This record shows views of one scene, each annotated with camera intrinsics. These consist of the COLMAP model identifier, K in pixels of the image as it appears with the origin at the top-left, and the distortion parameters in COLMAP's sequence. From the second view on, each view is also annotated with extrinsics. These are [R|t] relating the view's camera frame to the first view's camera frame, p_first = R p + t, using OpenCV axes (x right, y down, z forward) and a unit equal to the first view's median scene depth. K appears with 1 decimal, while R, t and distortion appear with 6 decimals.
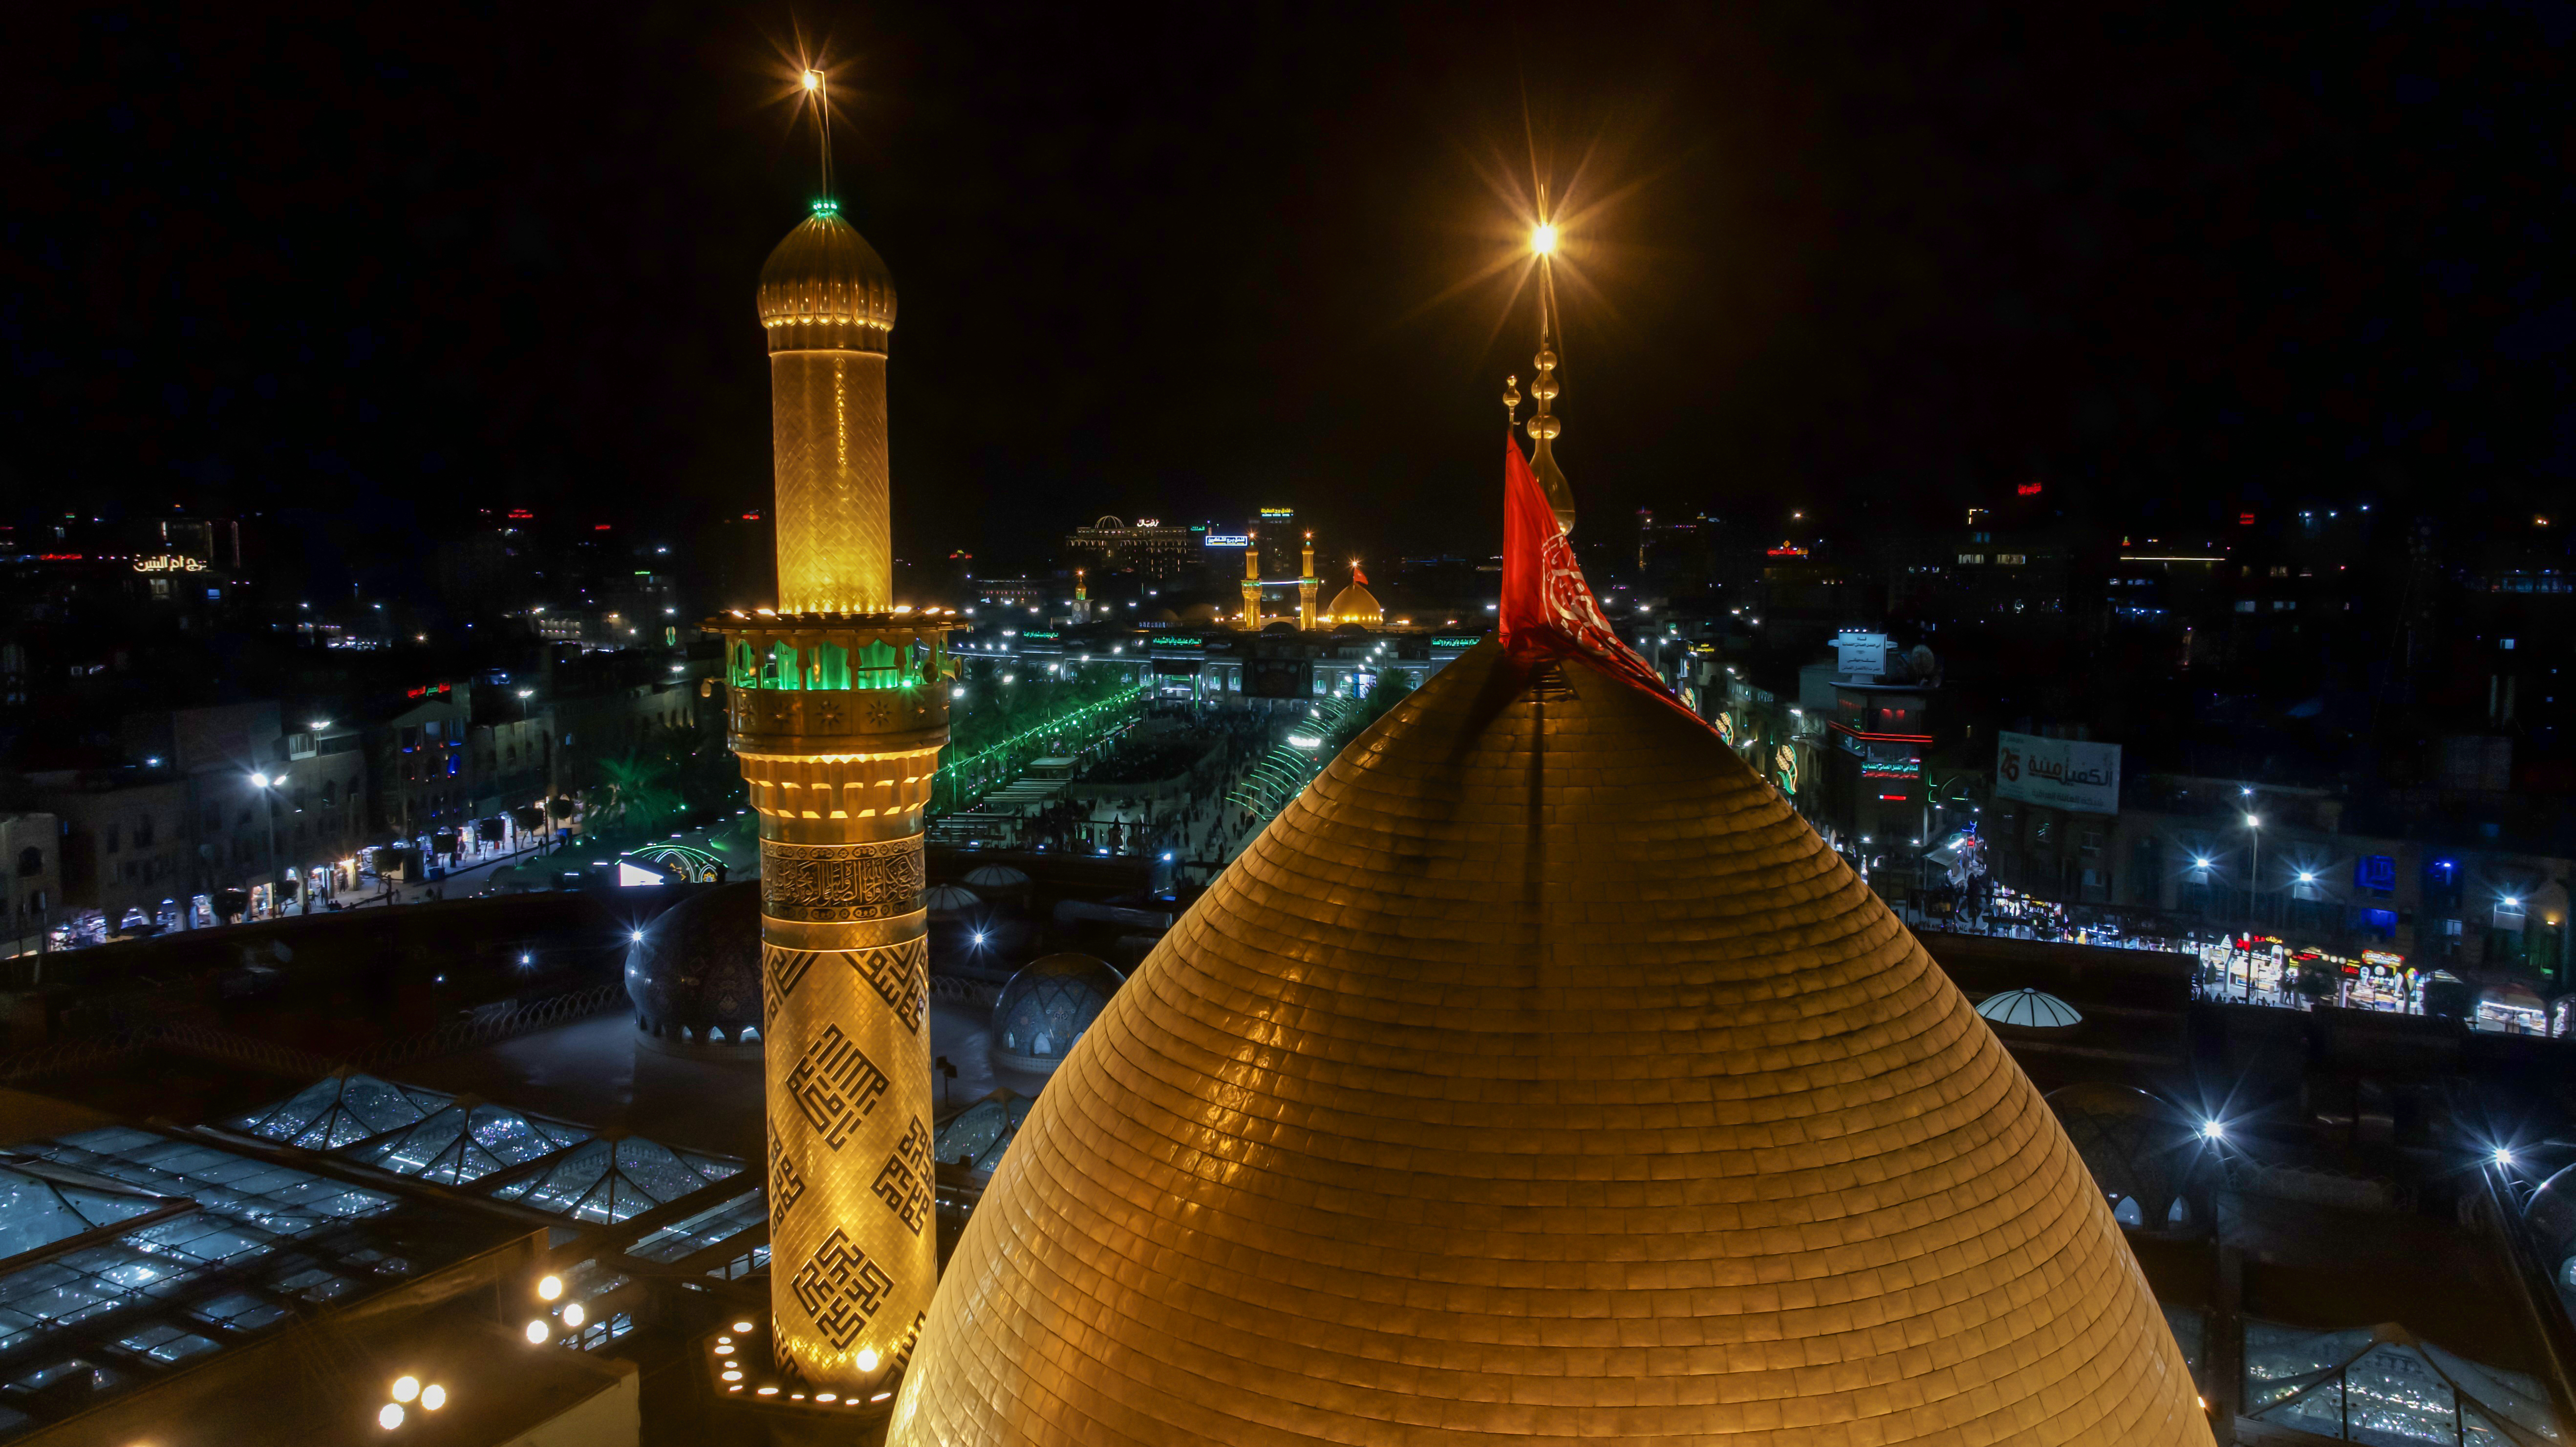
lens RADIAL K [[1810.2, 0, 1288.0], [0, 1810.2, 723.5], [0, 0, 1]] dist [-0.014536, 0.000934]
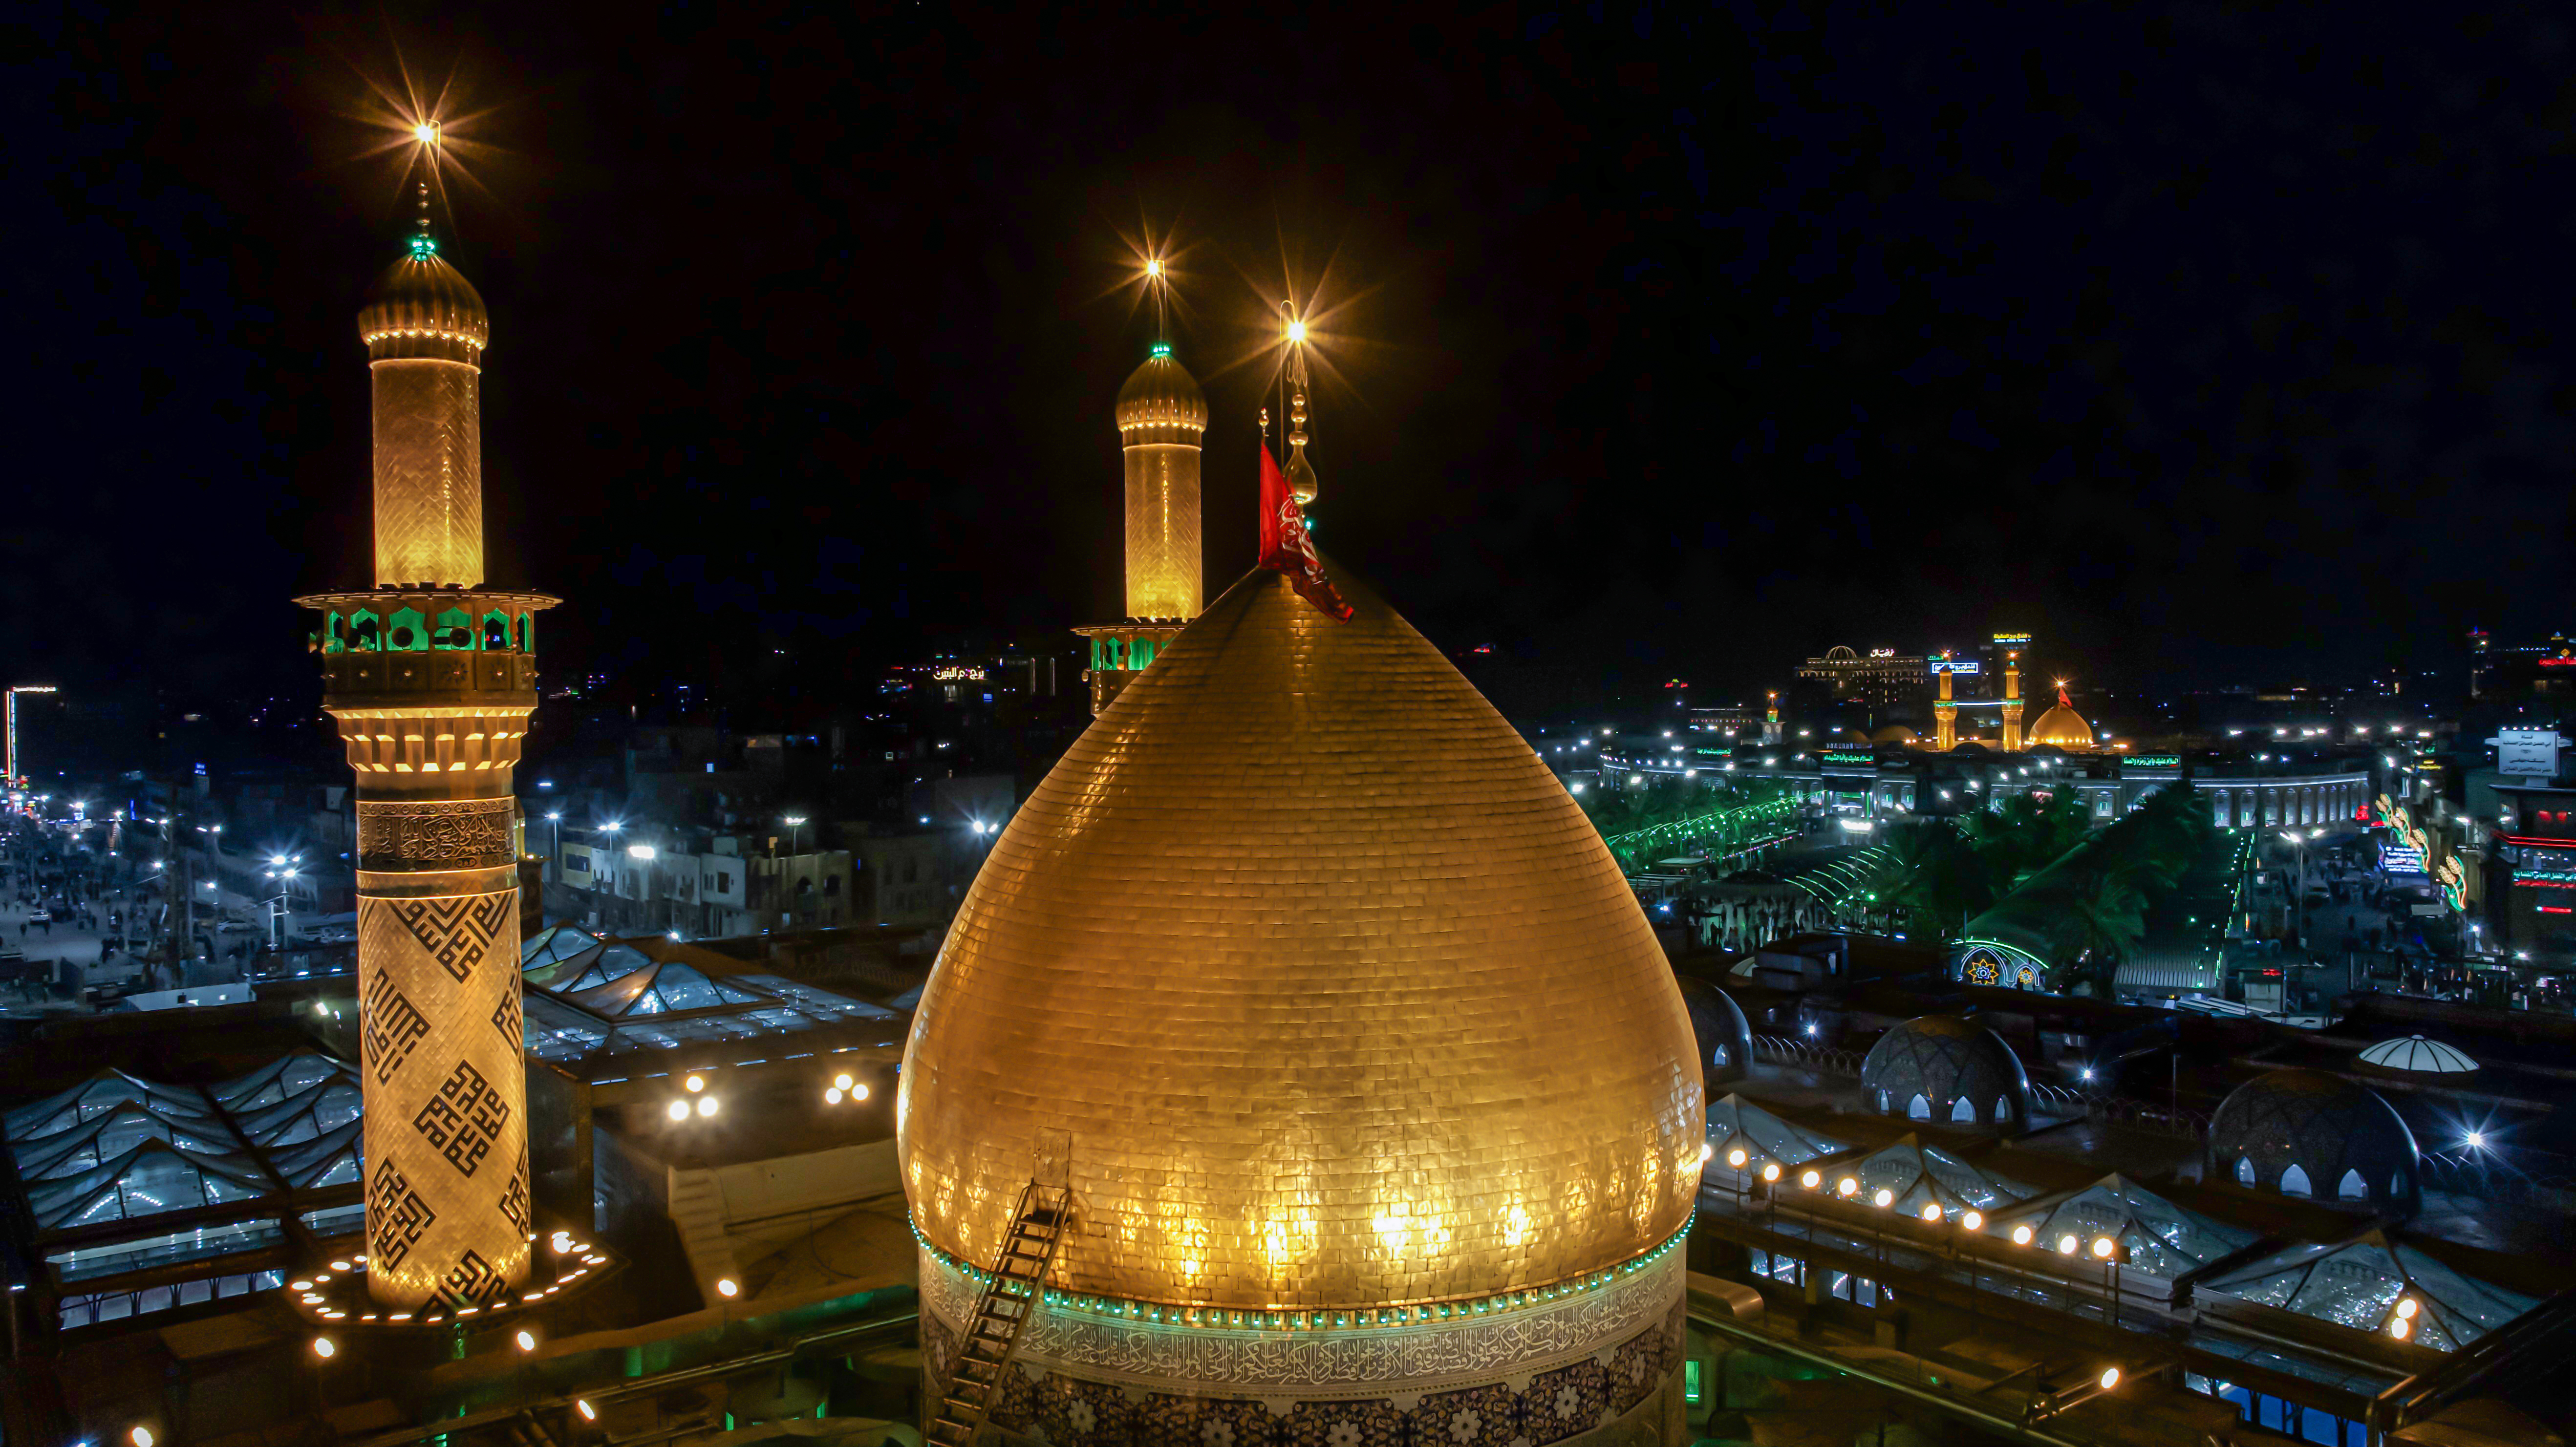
lens RADIAL K [[1810.2, 0, 1288.0], [0, 1810.2, 723.5], [0, 0, 1]] dist [-0.014536, 0.000934]
pose [[0.917771, 0.002443, -0.397104, 0.097087], [-0.032492, 0.997090, -0.068962, 0.026930], [0.395780, 0.076194, 0.915179, -0.066917]]
